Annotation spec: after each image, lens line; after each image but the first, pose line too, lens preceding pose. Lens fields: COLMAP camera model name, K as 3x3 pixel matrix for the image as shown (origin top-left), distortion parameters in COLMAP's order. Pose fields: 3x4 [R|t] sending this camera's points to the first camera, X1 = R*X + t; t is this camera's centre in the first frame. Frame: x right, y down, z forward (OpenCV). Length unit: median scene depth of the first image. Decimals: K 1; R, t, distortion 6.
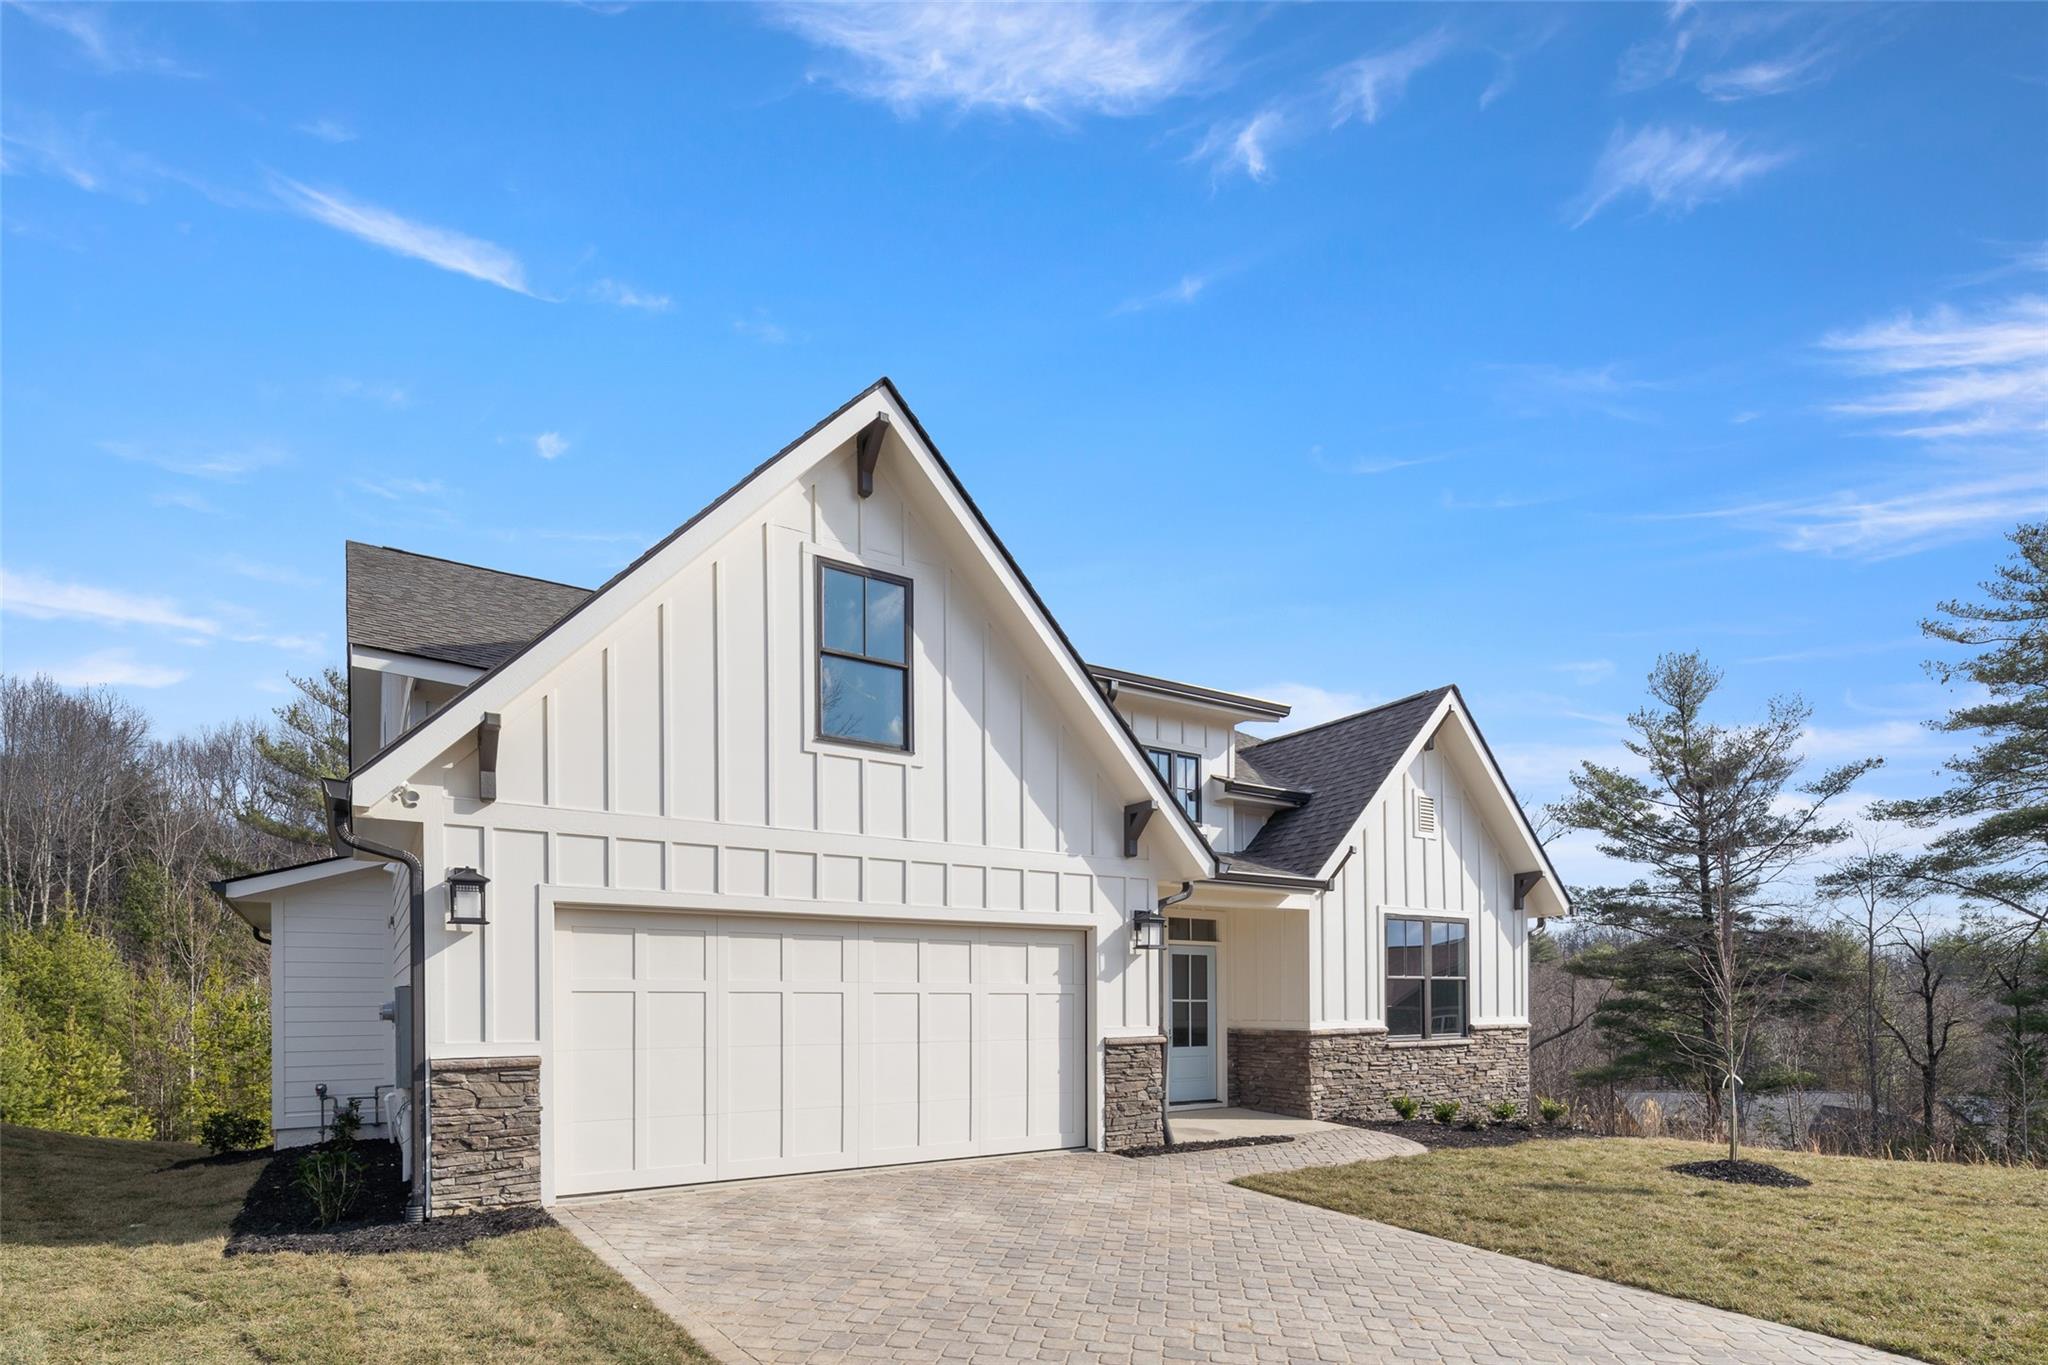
lens RADIAL K [[984.1, 0, 1023.2], [0, 984.1, 636.5], [0, 0, 1]] dist [0.004298, 0.000164]
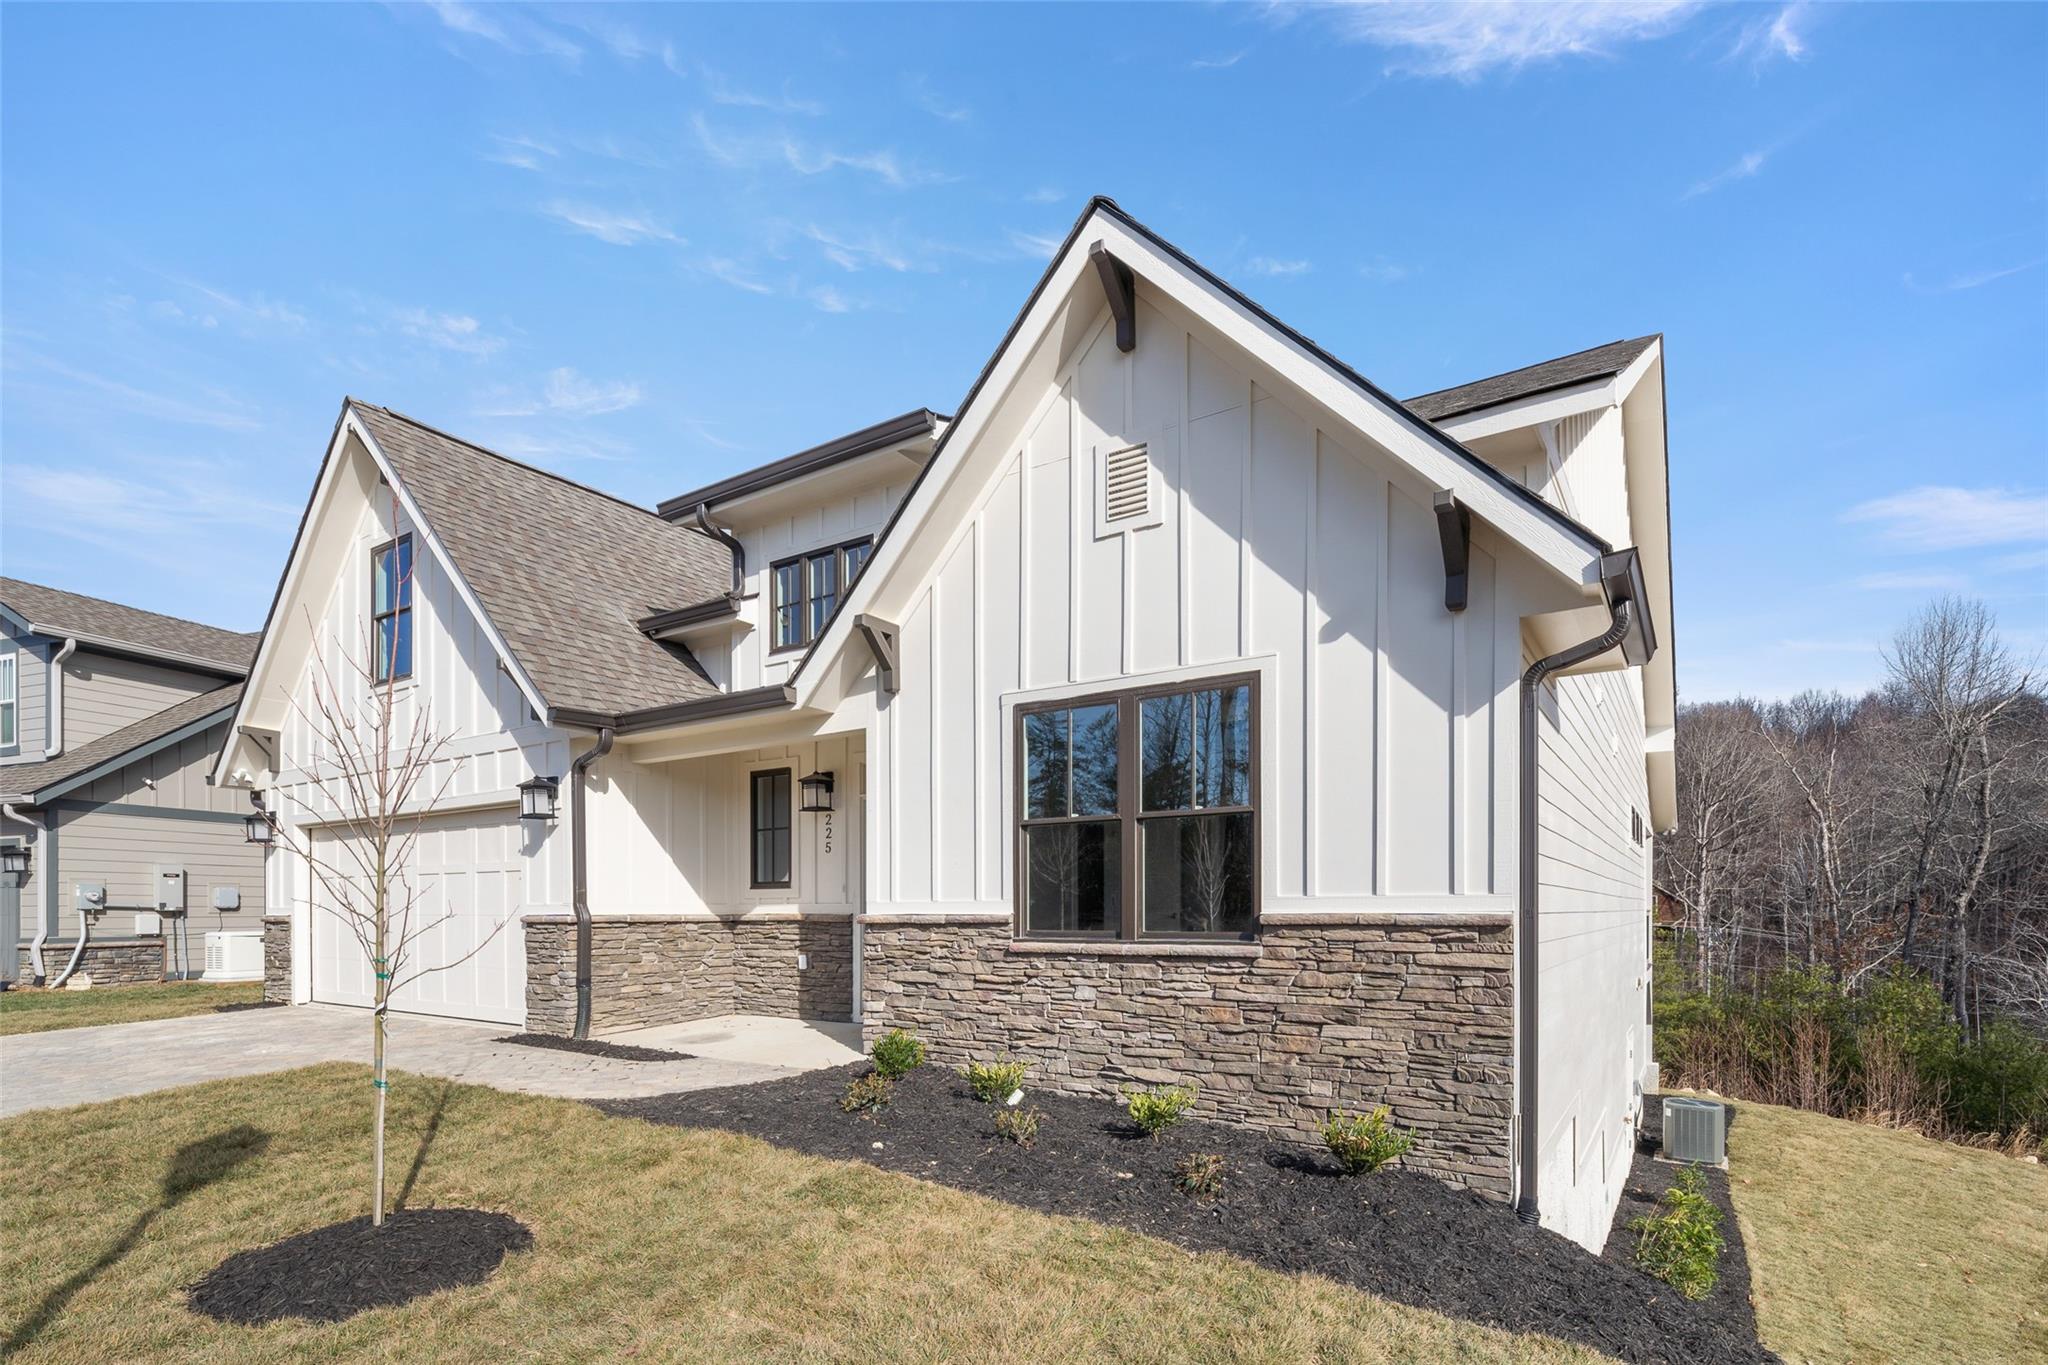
lens RADIAL K [[956.3, 0, 1023.2], [0, 956.3, 626.7], [0, 0, 1]] dist [0.001379, 0.000904]
pose [[0.391406, -0.252107, -0.885010, 1.107677], [0.325133, 0.937597, -0.123293, 0.406671], [0.860866, -0.239488, 0.448949, 1.040149]]
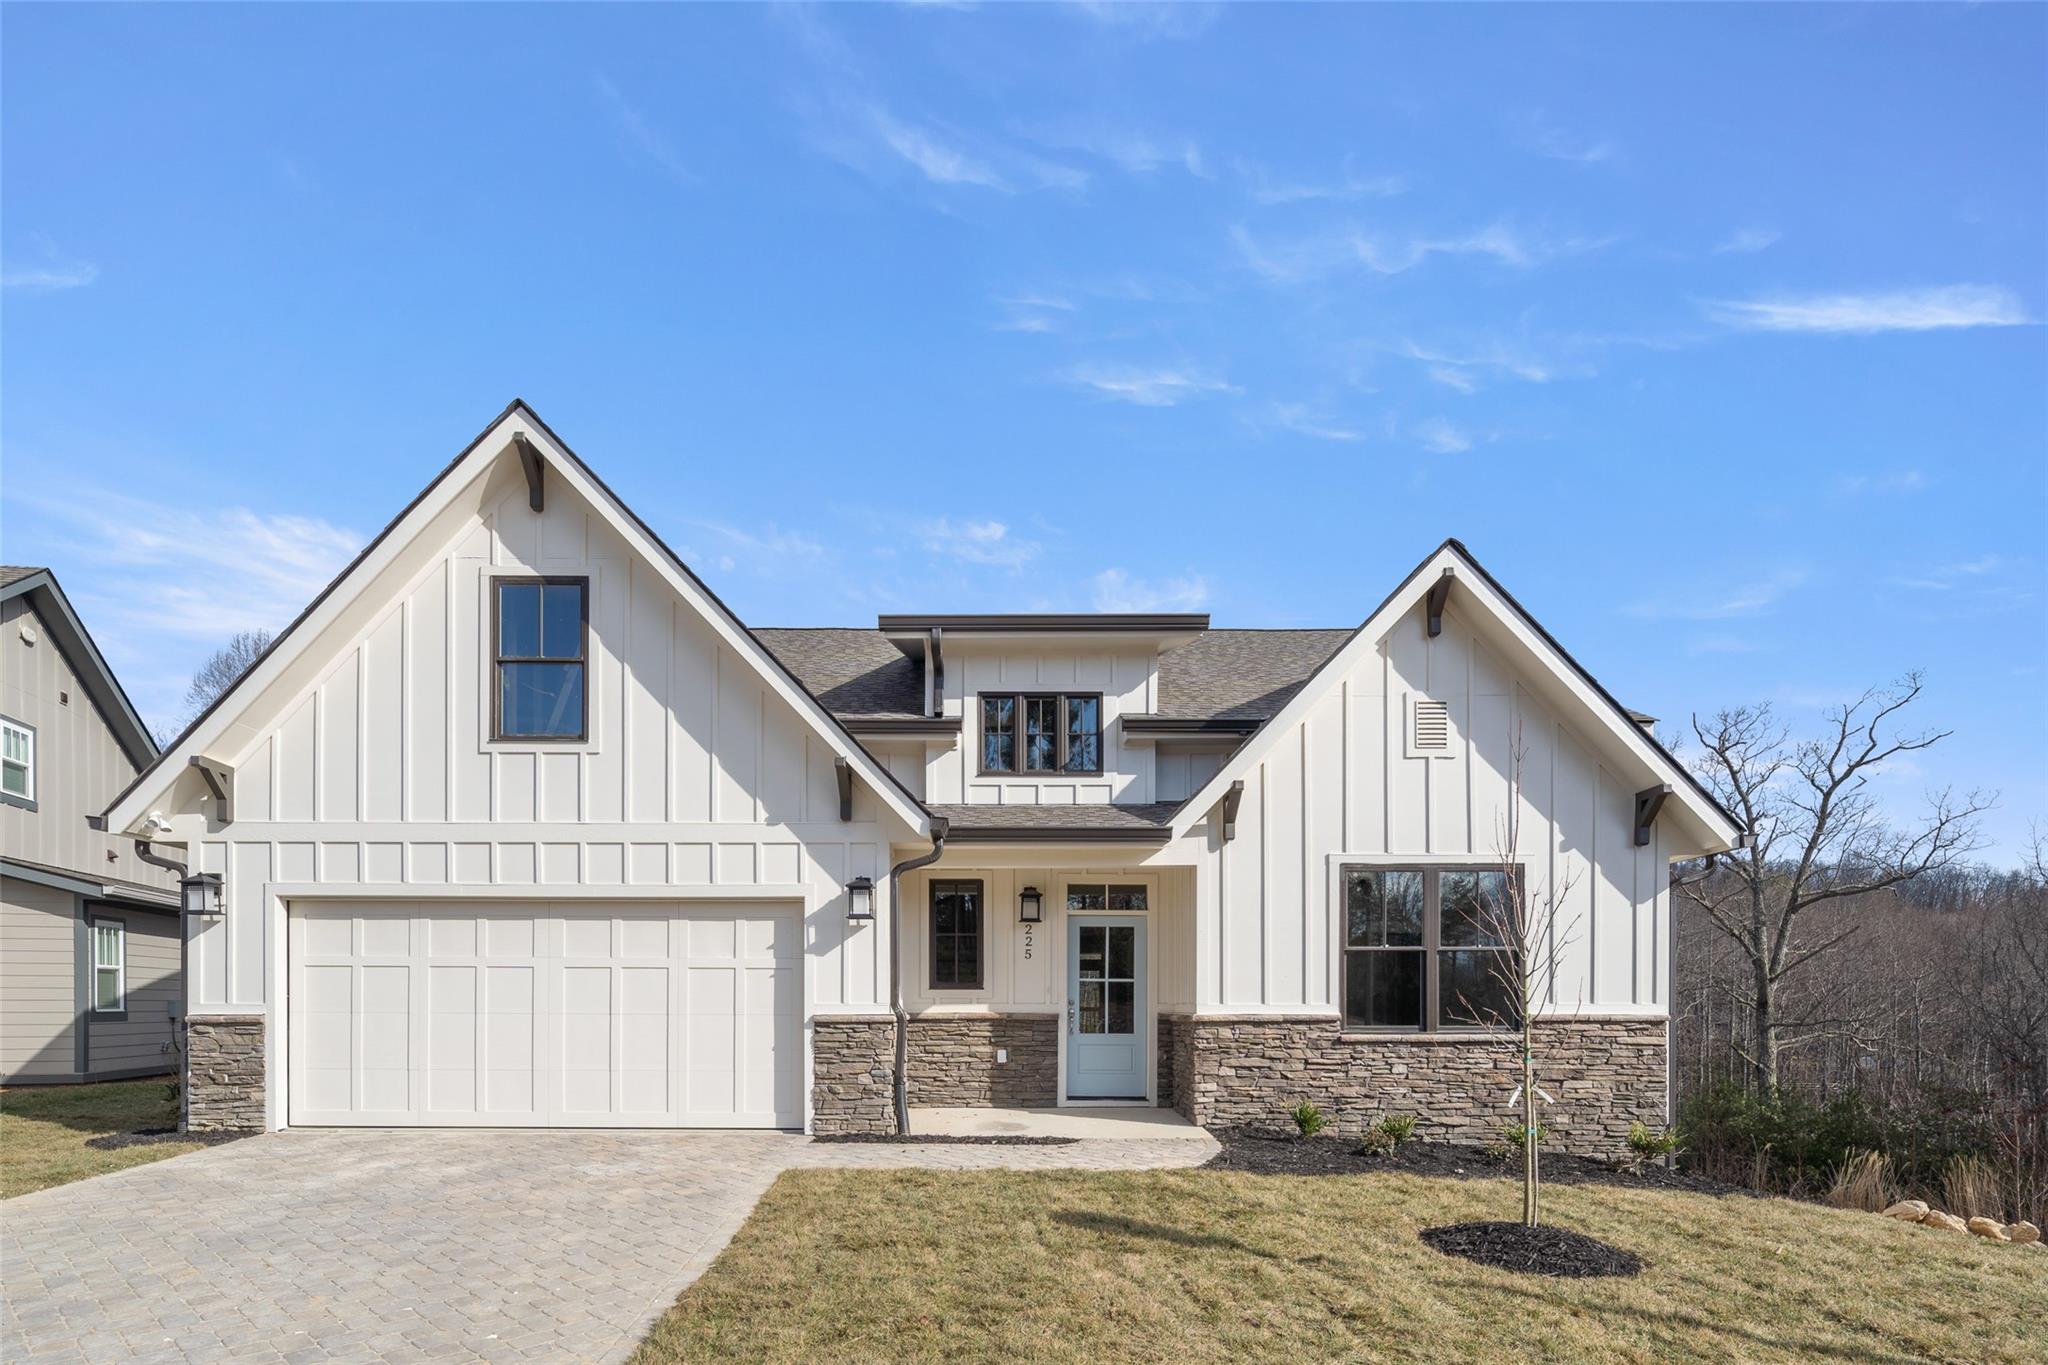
lens RADIAL K [[988.9, 0, 1029.2], [0, 988.9, 649.7], [0, 0, 1]] dist [0.002280, 0.001055]
pose [[0.831882, -0.174912, -0.526668, 0.790133], [0.187030, 0.981875, -0.030675, 0.133157], [0.522487, -0.072985, 0.849518, 0.331513]]
